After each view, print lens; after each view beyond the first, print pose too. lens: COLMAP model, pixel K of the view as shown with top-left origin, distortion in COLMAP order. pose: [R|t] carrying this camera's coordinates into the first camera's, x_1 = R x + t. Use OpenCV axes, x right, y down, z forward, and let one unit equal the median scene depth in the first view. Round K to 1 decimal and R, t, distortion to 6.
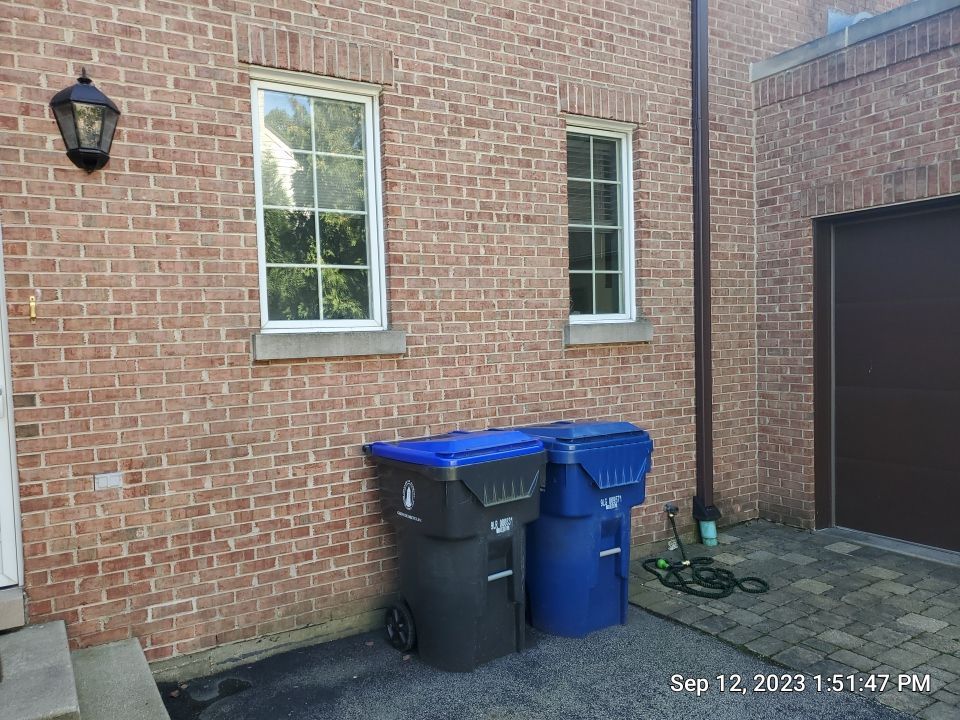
lens RADIAL K [[738.8, 0, 477.0], [0, 738.8, 377.7], [0, 0, 1]] dist [0.017179, -0.000224]
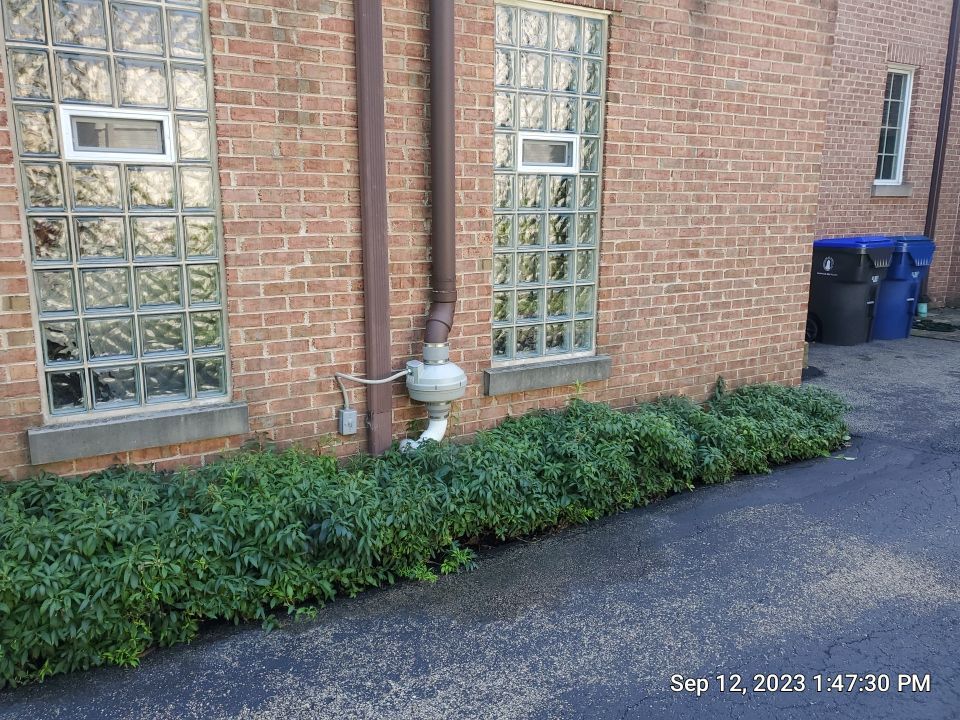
lens RADIAL K [[757.7, 0, 480.0], [0, 757.7, 360.0], [0, 0, 1]] dist [0.027252, -0.002838]
pose [[0.999304, 0.036922, 0.005315, -0.806143], [-0.037303, 0.988979, 0.143281, 0.116561], [0.000034, -0.143379, 0.989668, -0.877214]]
